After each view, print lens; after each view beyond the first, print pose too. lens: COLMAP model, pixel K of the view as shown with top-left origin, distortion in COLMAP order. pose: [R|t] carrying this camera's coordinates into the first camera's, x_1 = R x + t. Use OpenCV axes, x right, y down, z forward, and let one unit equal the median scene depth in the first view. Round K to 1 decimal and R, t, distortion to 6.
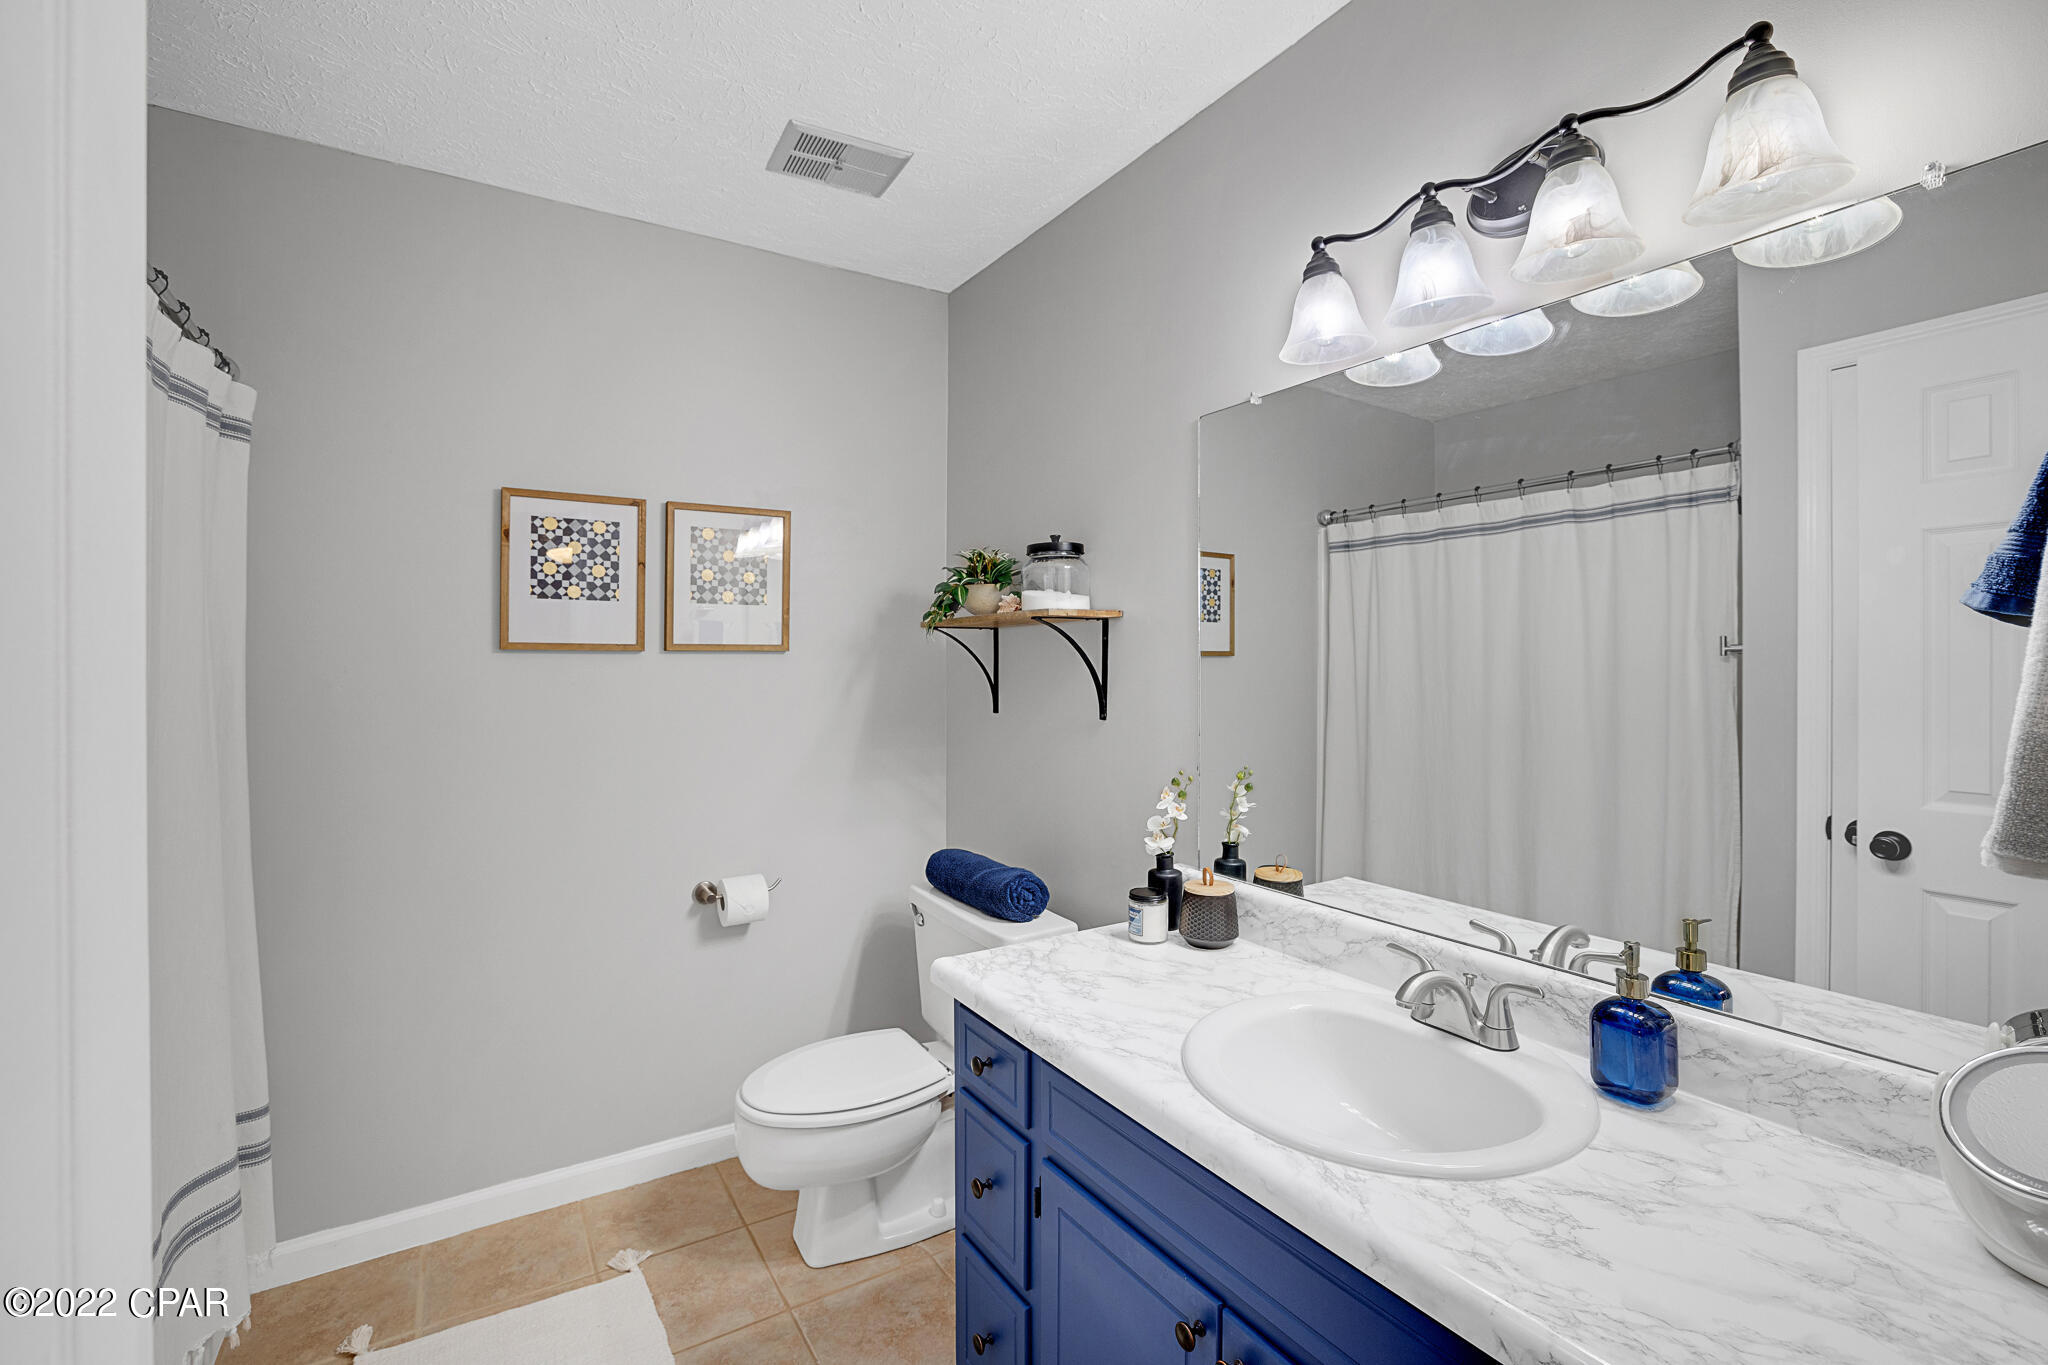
lens RADIAL K [[869.8, 0, 1029.3], [0, 869.8, 657.6], [0, 0, 1]] dist [-0.027594, 0.000066]
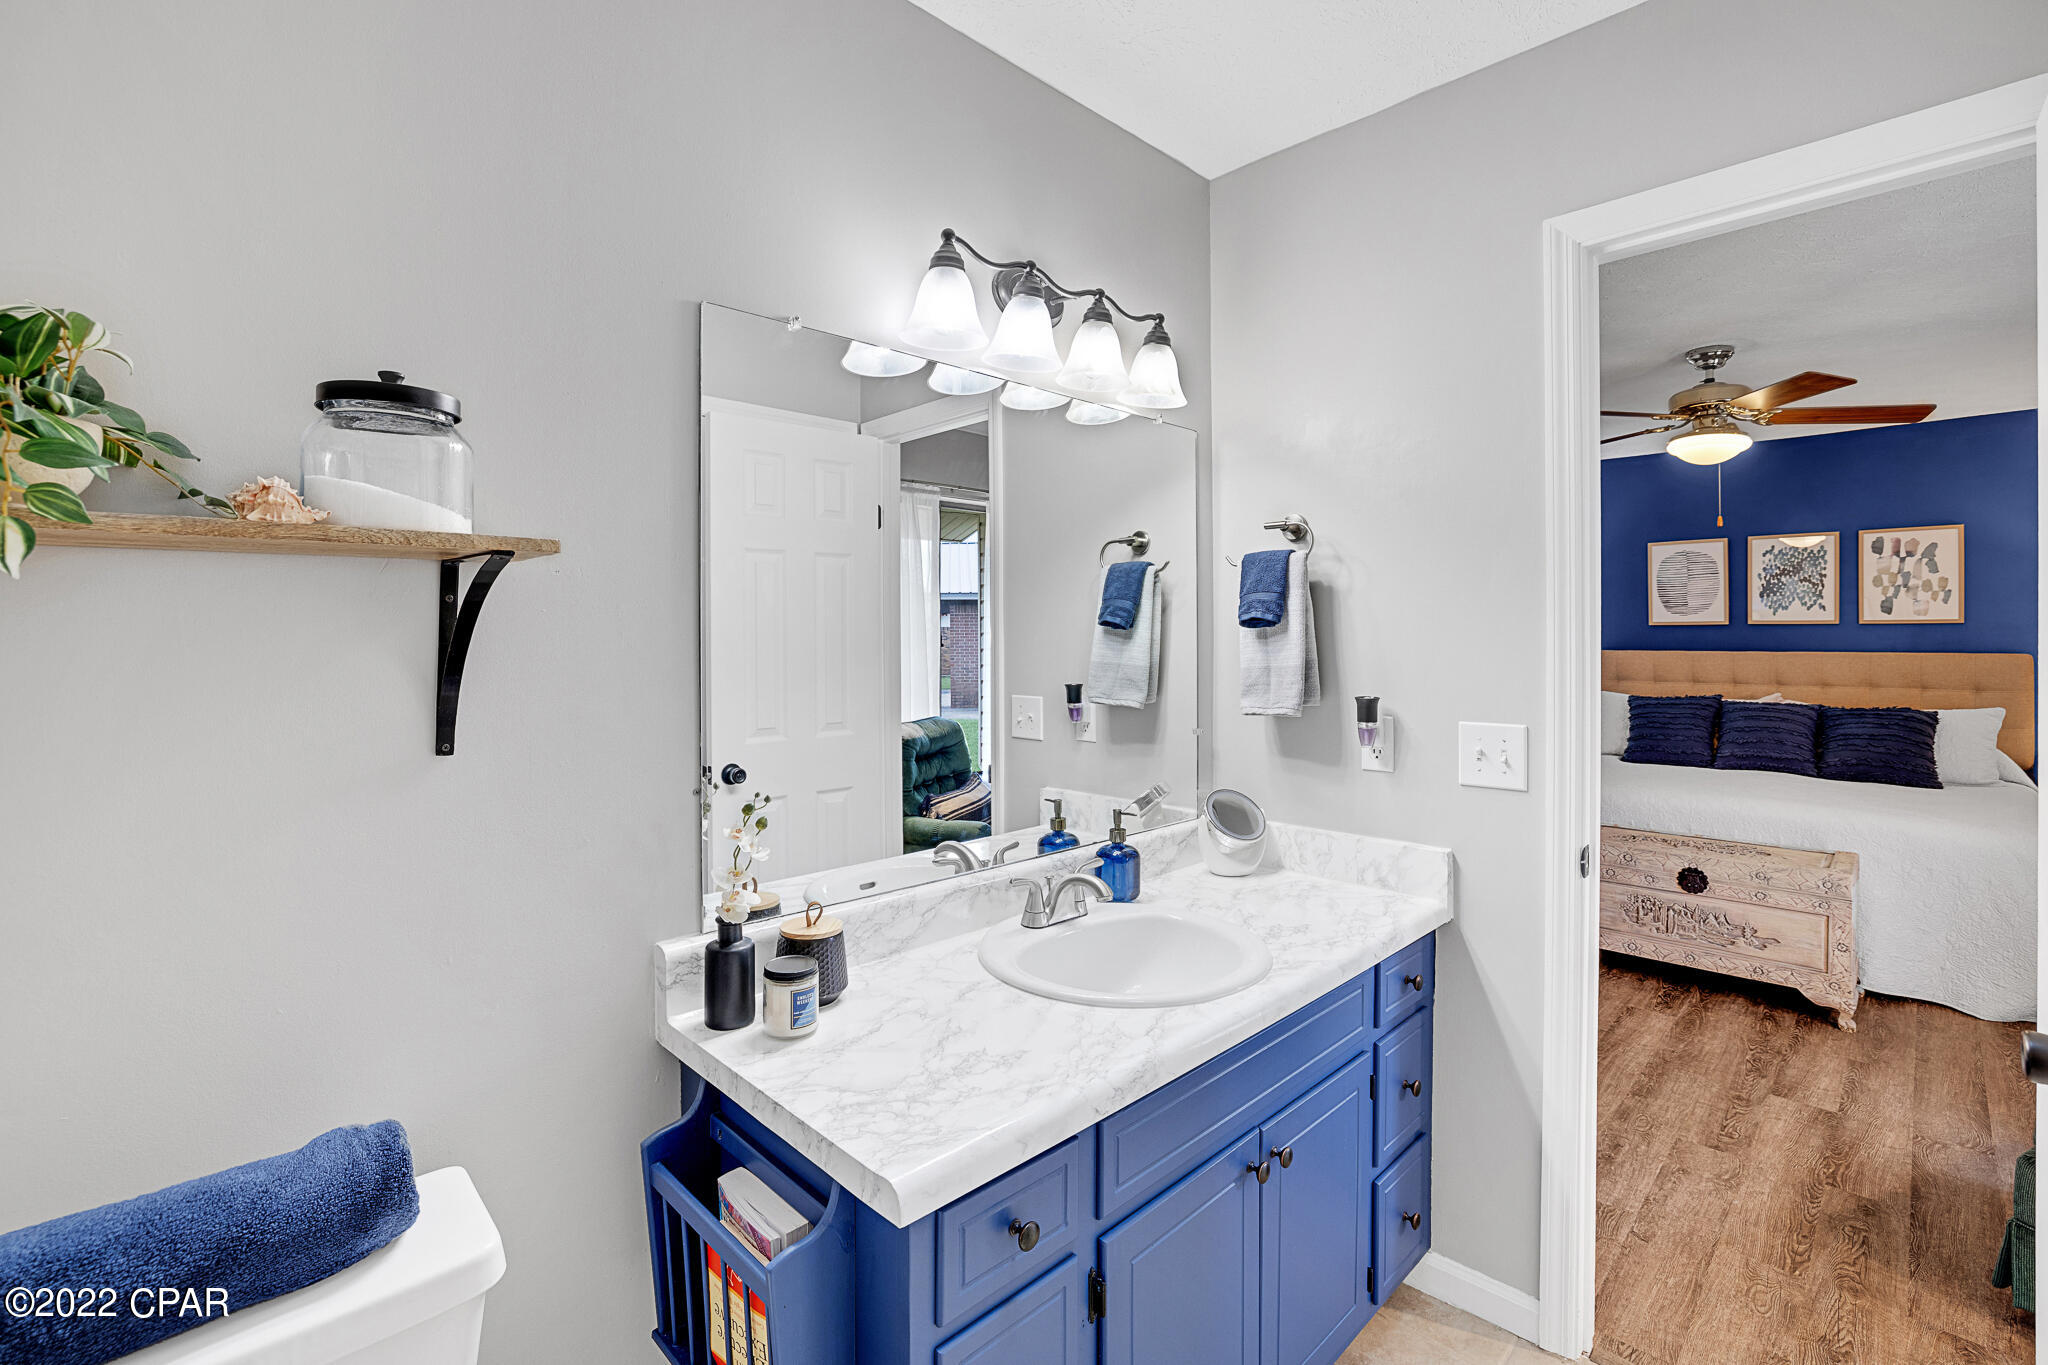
lens RADIAL K [[912.6, 0, 1025.4], [0, 912.6, 636.1], [0, 0, 1]] dist [-0.039035, 0.013043]
pose [[-0.190230, 0.004042, 0.981731, -0.741605], [-0.005048, 0.999974, -0.005095, 0.001288], [-0.981727, -0.005925, -0.190205, 1.110762]]
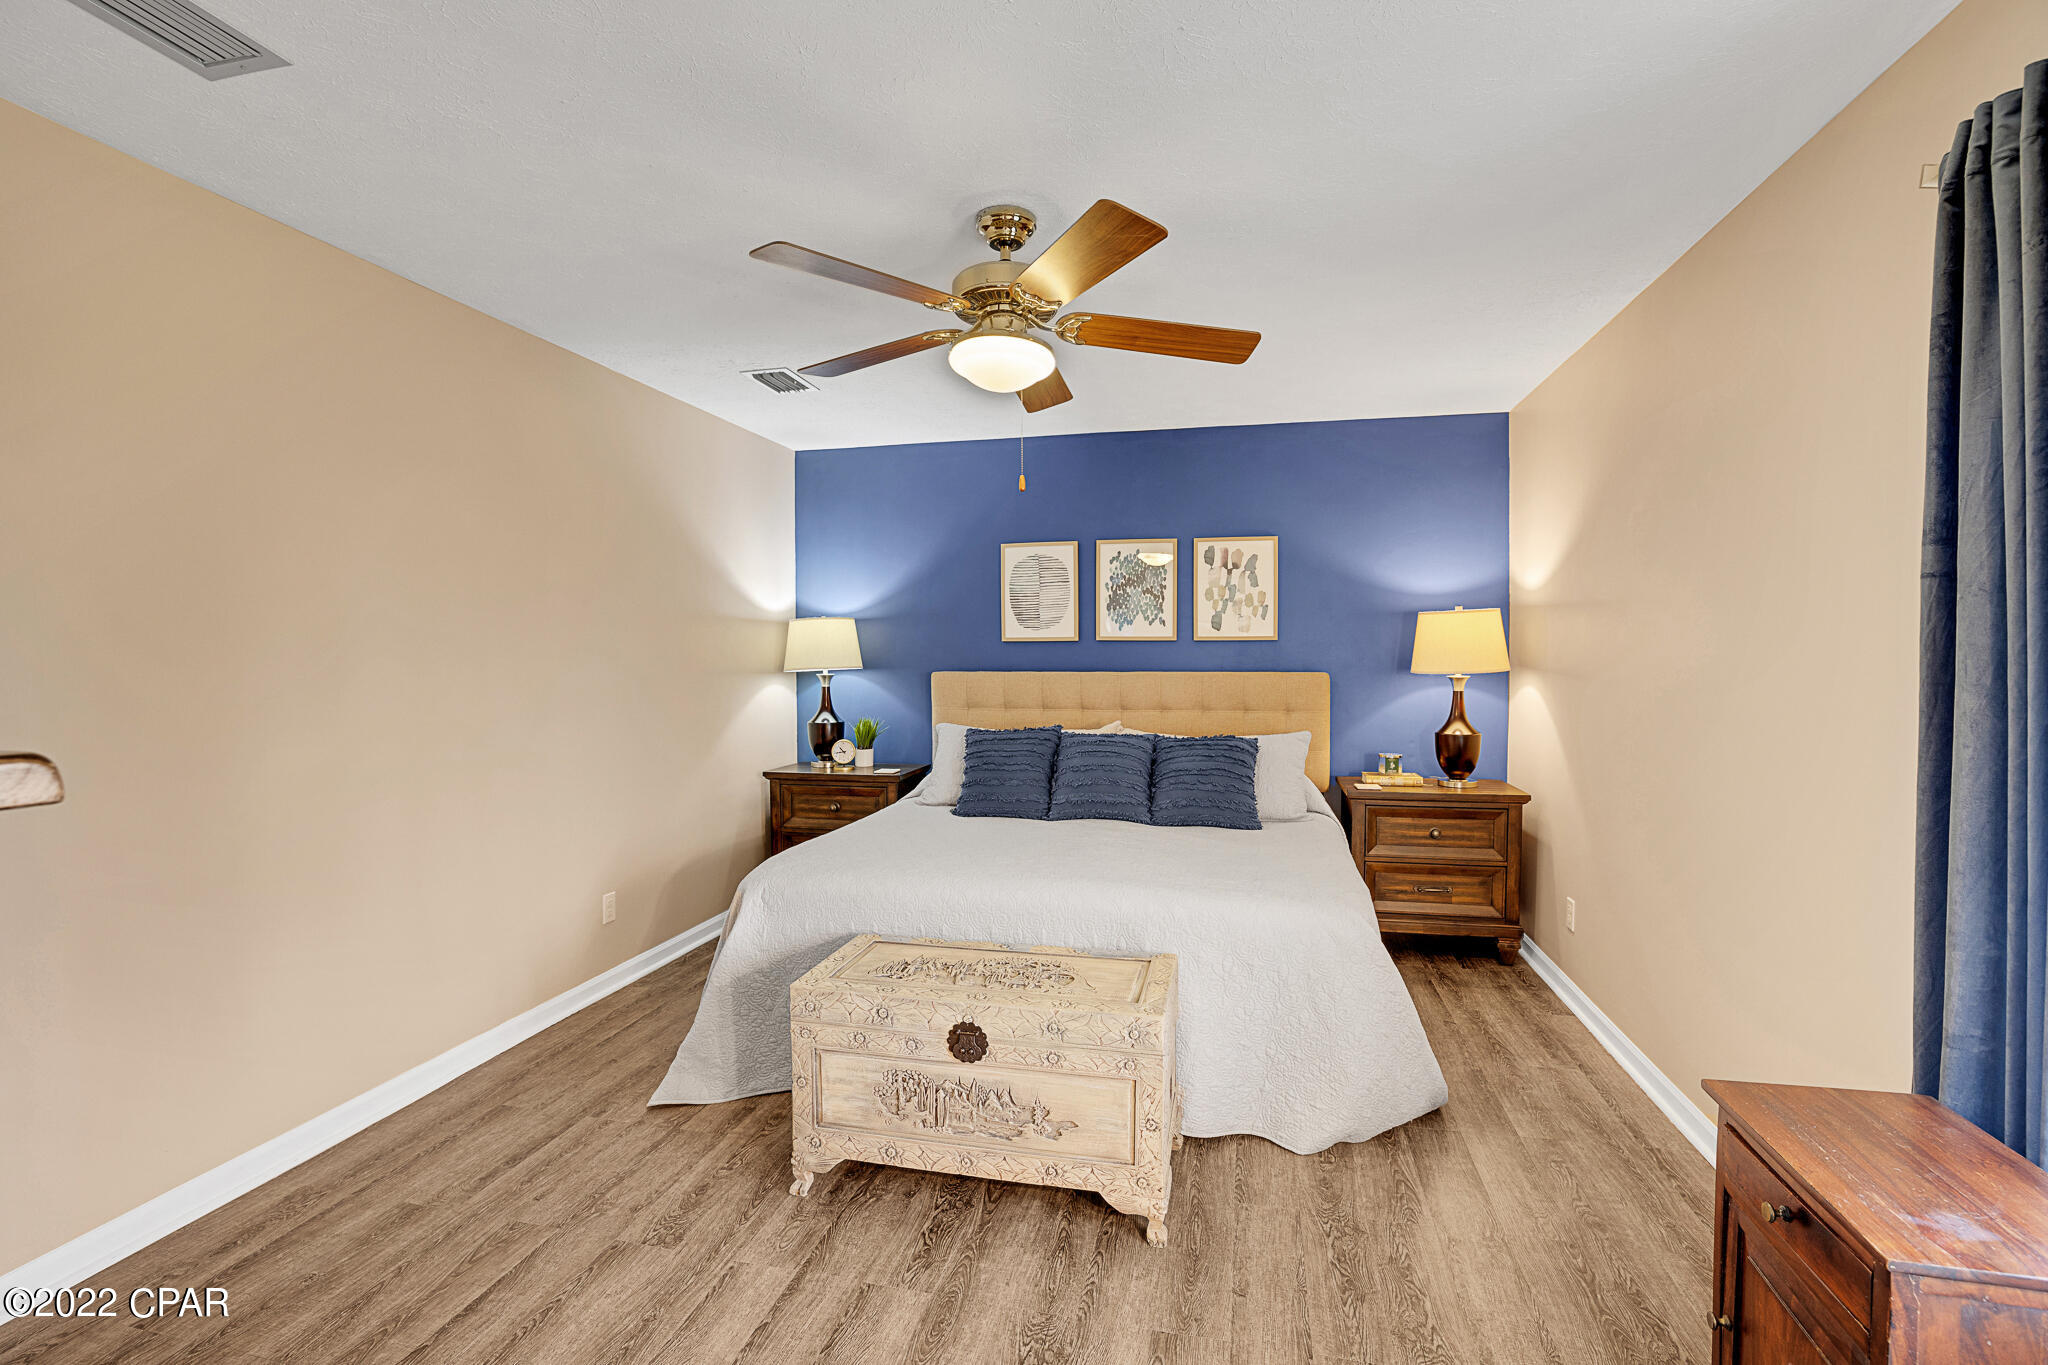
lens RADIAL K [[878.2, 0, 1024.0], [0, 878.2, 682.5], [0, 0, 1]] dist [-0.050717, 0.020866]
pose [[-0.670638, -0.016013, 0.741612, -0.478885], [-0.001103, 0.999787, 0.020590, 0.002278], [-0.741784, 0.012990, -0.670513, 0.719451]]
